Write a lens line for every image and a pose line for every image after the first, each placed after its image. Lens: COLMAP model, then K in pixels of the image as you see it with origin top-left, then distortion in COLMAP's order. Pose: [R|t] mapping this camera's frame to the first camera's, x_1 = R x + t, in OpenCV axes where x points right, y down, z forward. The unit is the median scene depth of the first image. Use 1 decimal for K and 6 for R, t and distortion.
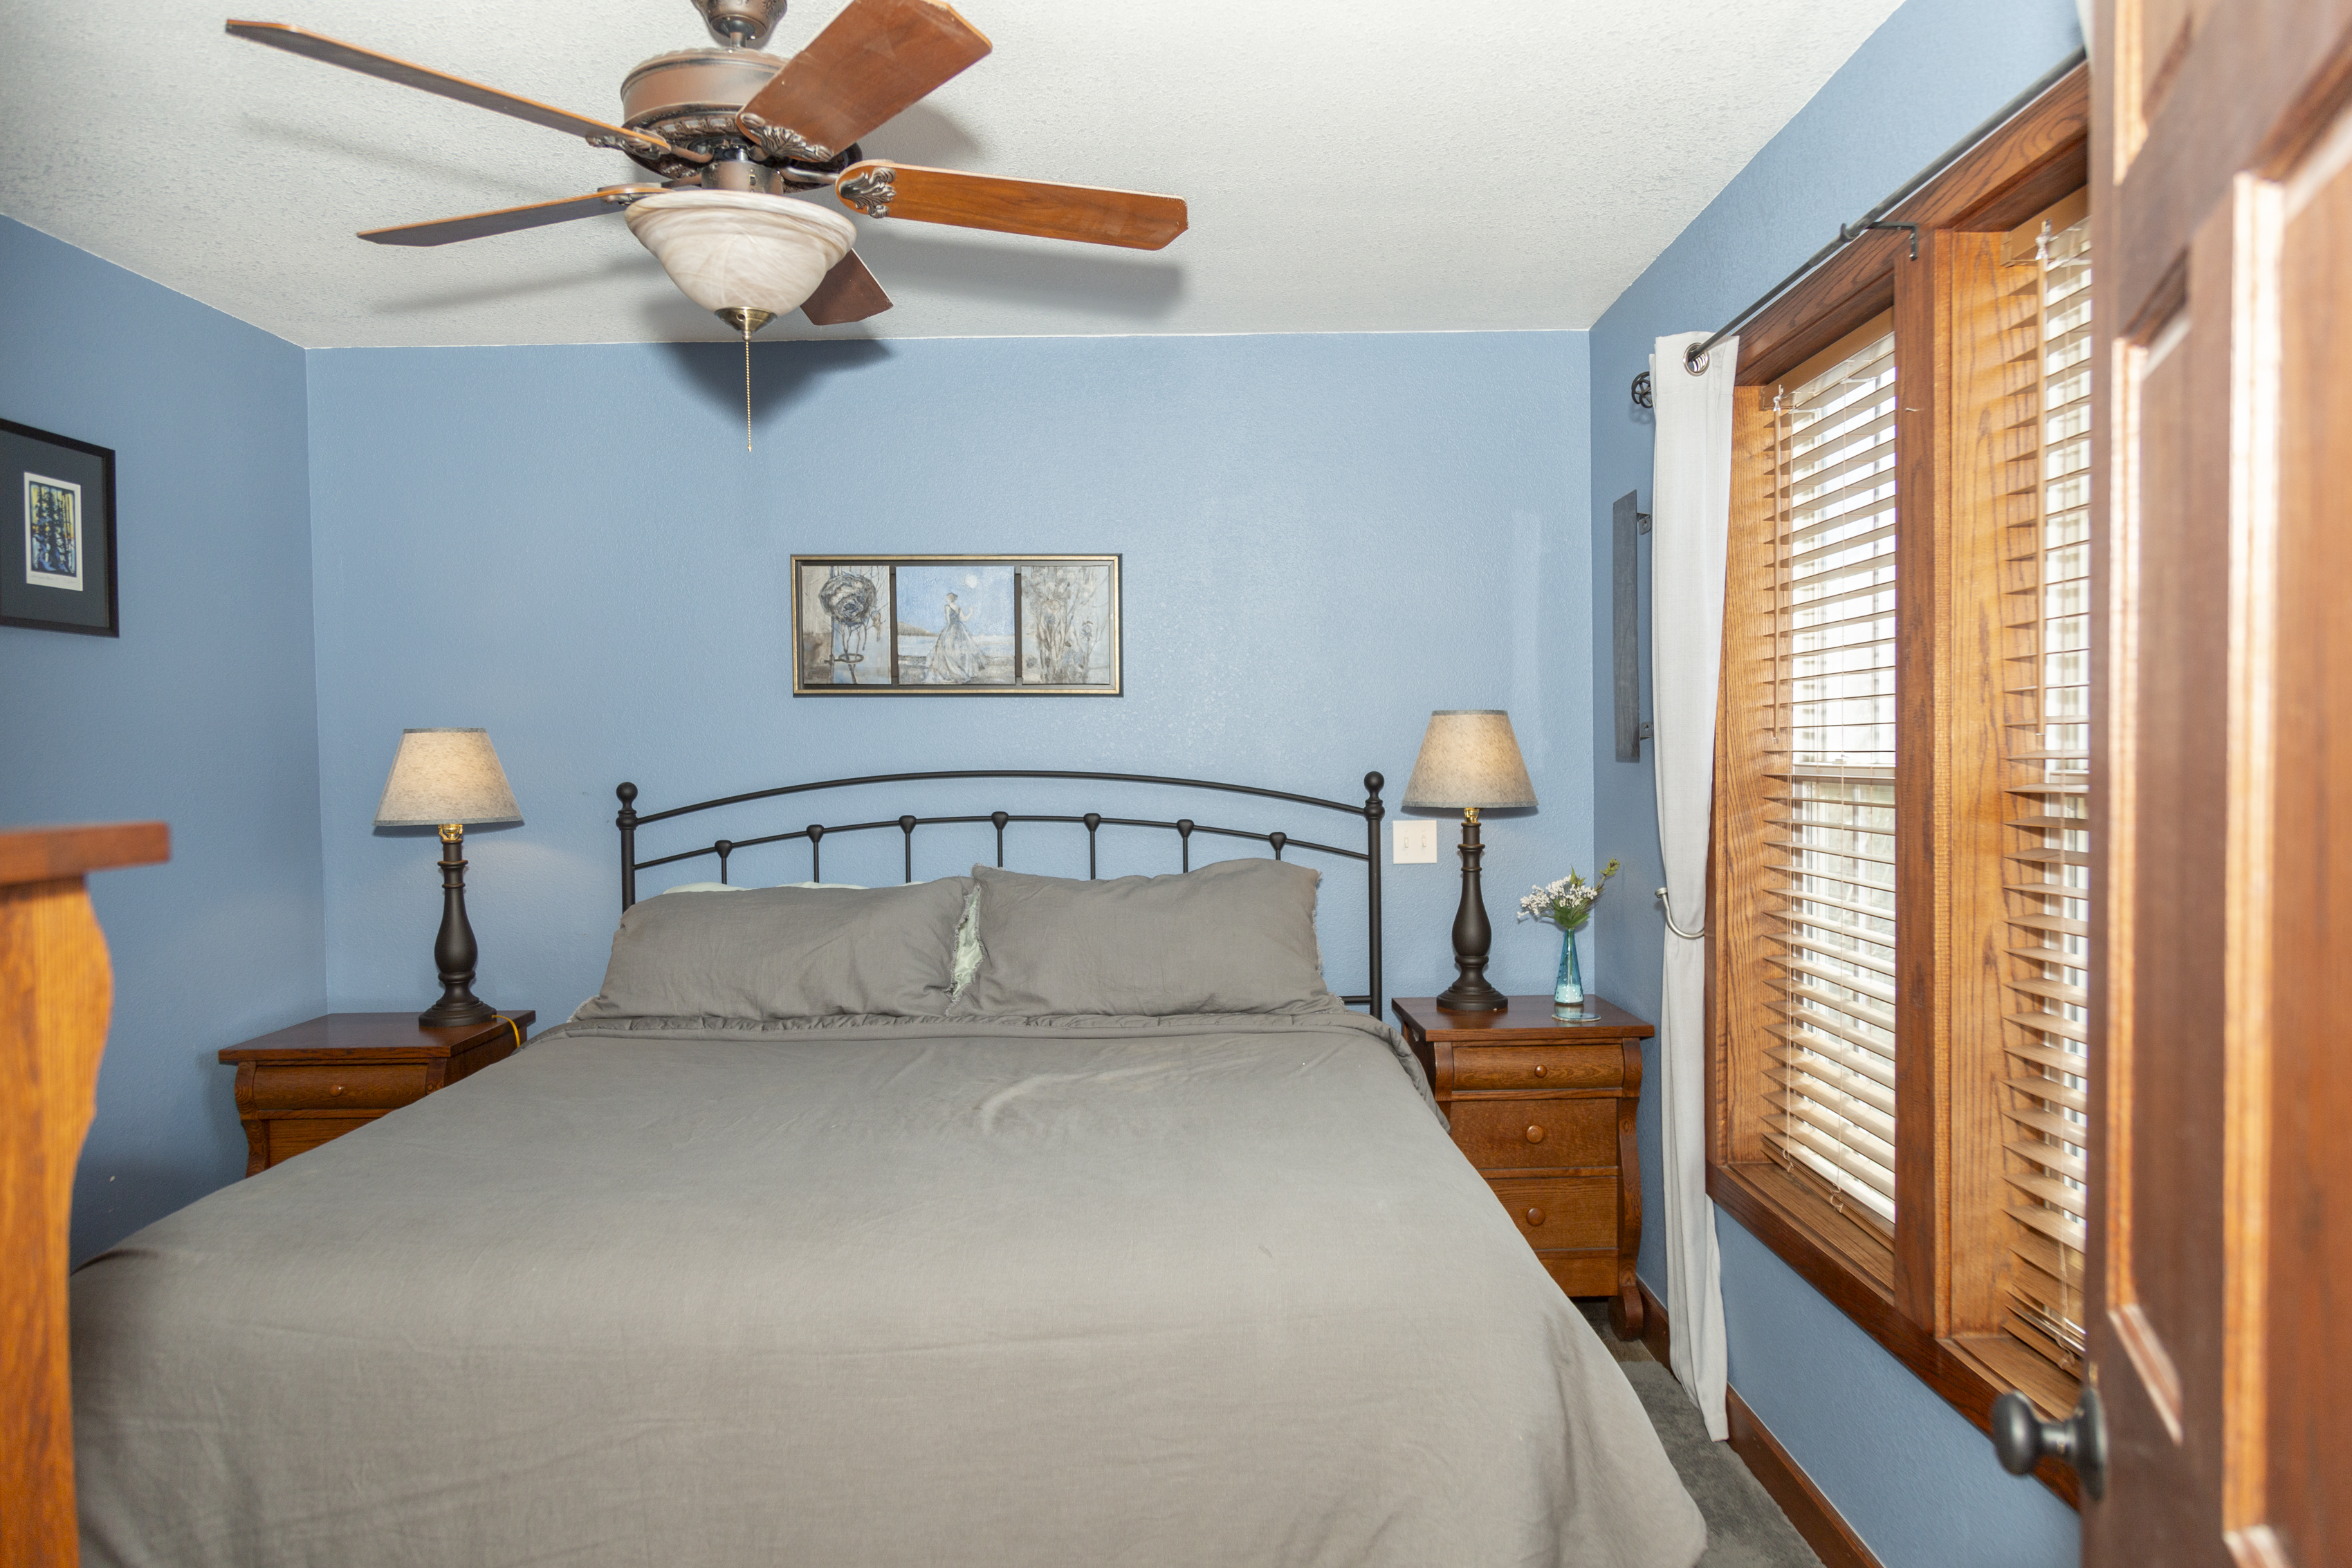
lens RADIAL K [[1556.9, 0, 1201.4], [0, 1556.9, 791.7], [0, 0, 1]] dist [0.011703, 0.006442]
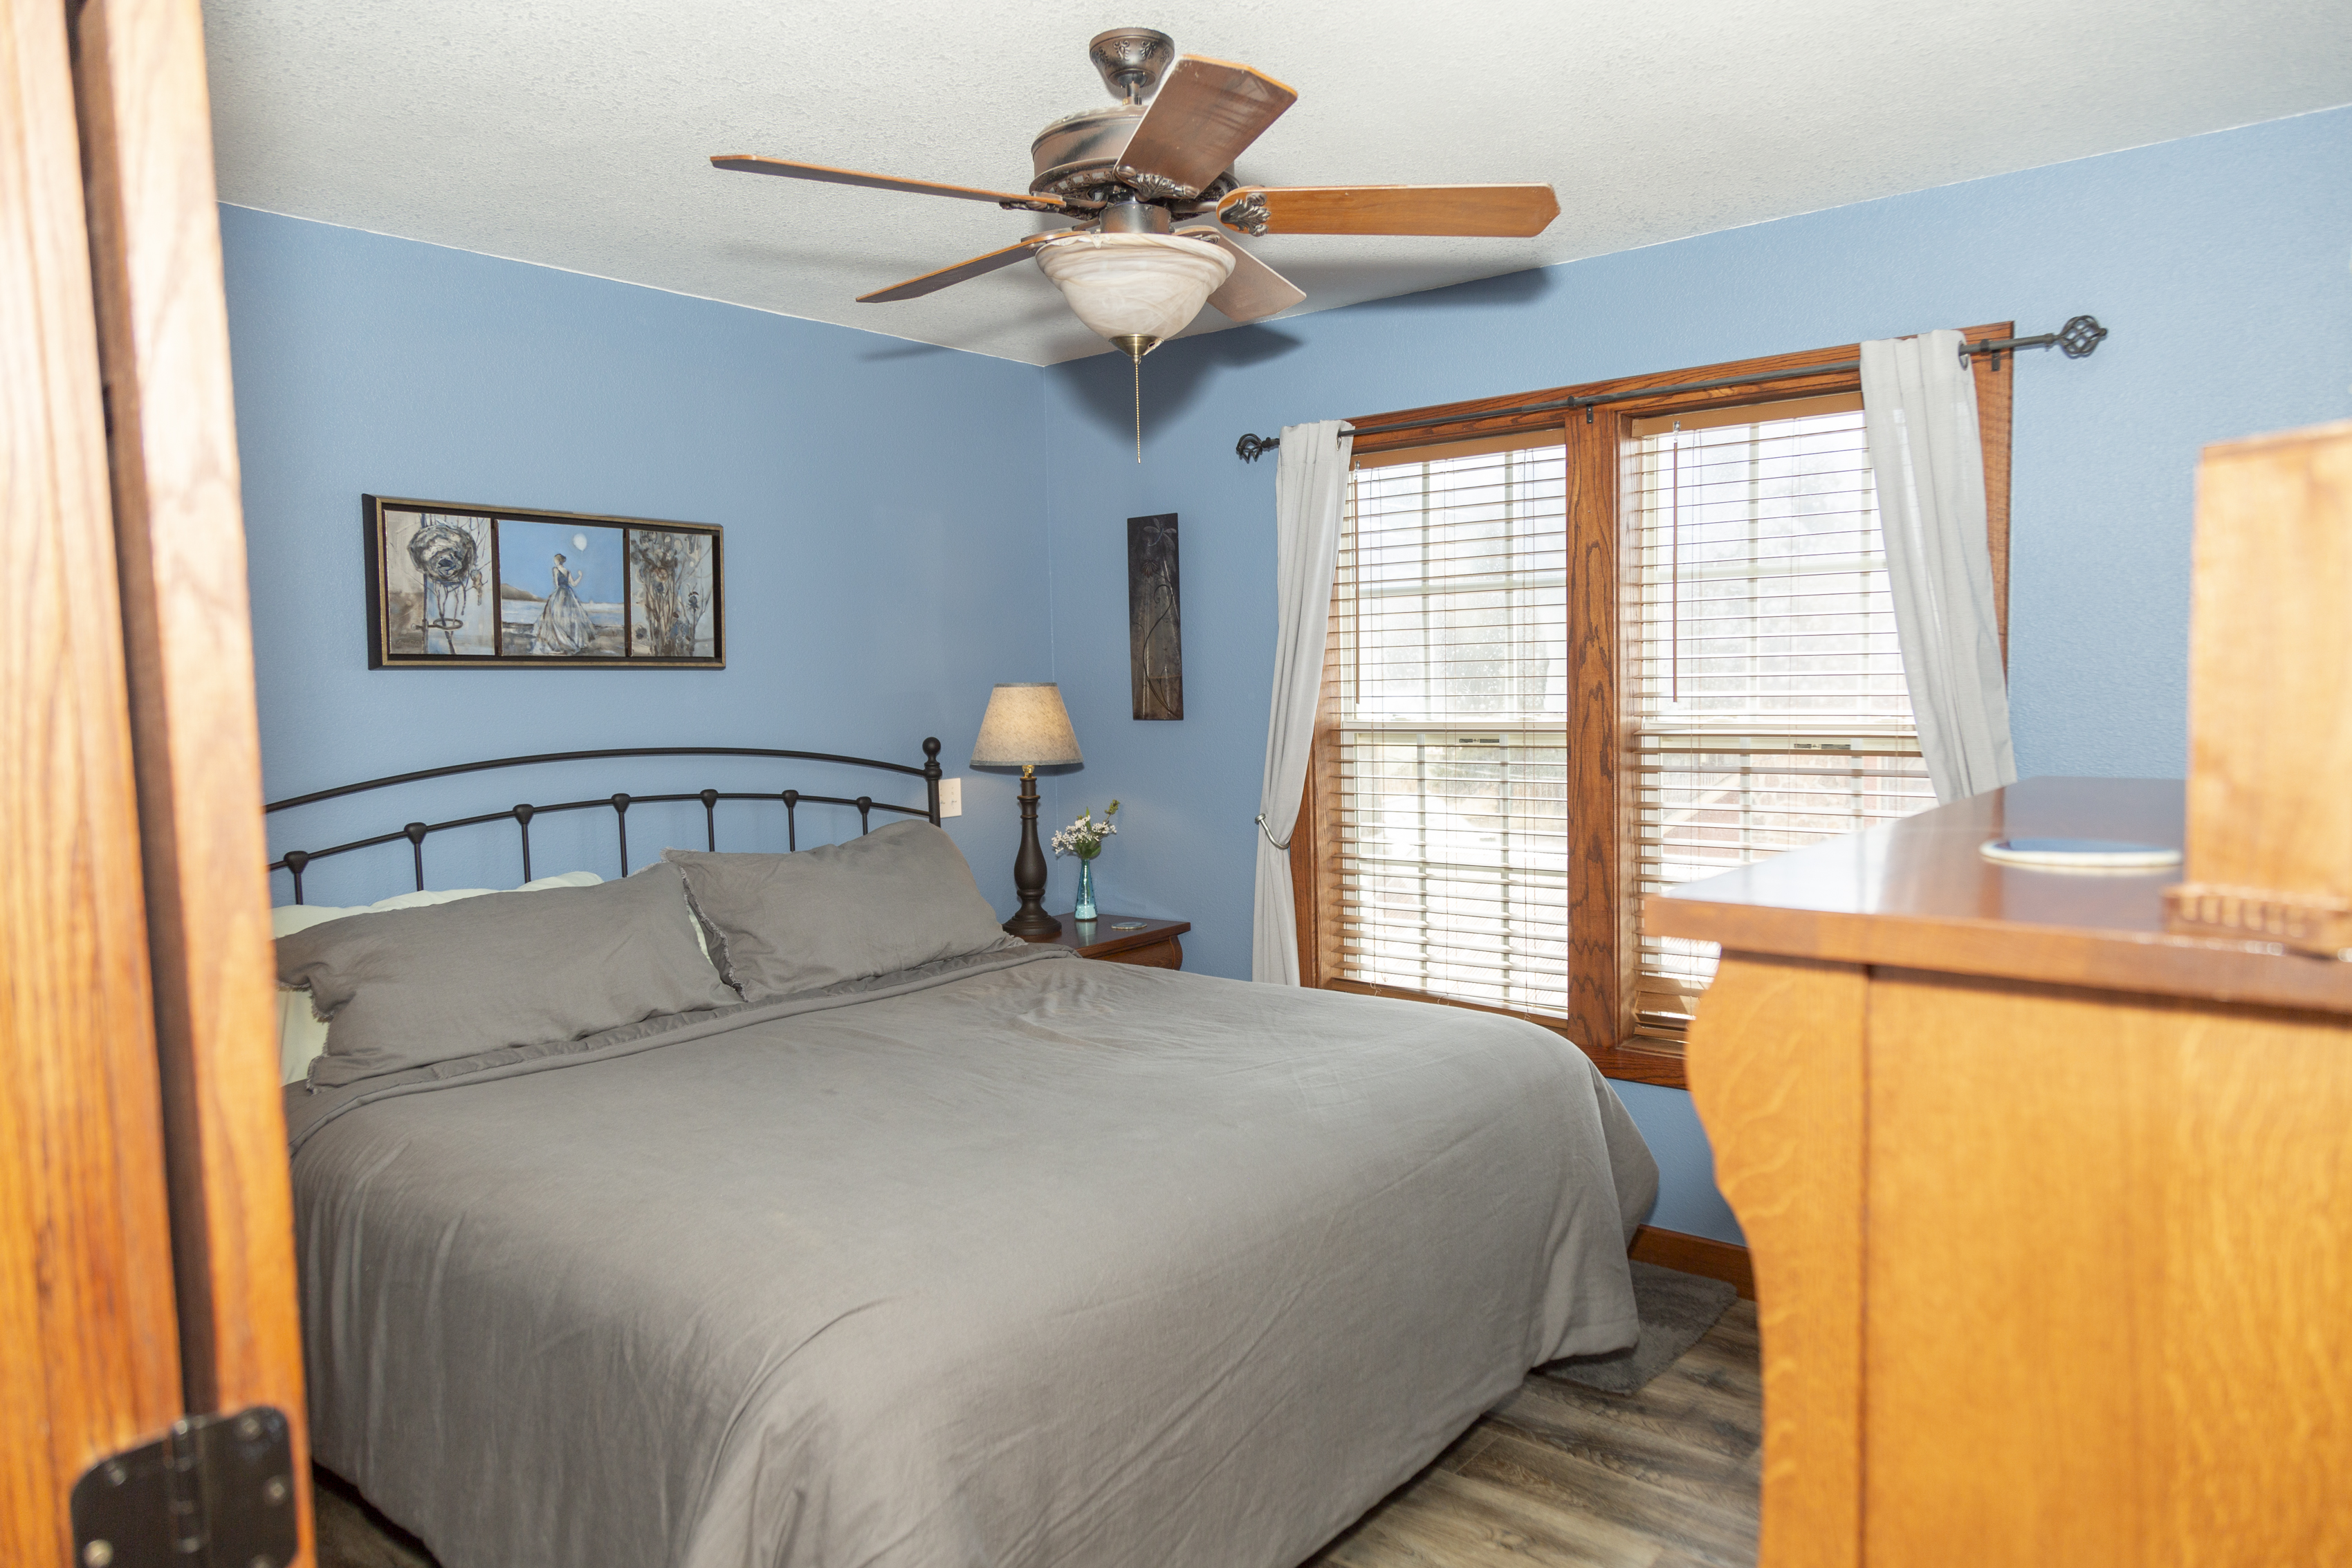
lens RADIAL K [[1556.9, 0, 1201.4], [0, 1556.9, 791.7], [0, 0, 1]] dist [0.011703, 0.006442]
pose [[0.625667, -0.059805, 0.777795, -0.638101], [0.036261, 0.998209, 0.047584, -0.020064], [-0.779247, -0.001568, 0.626715, 0.145918]]
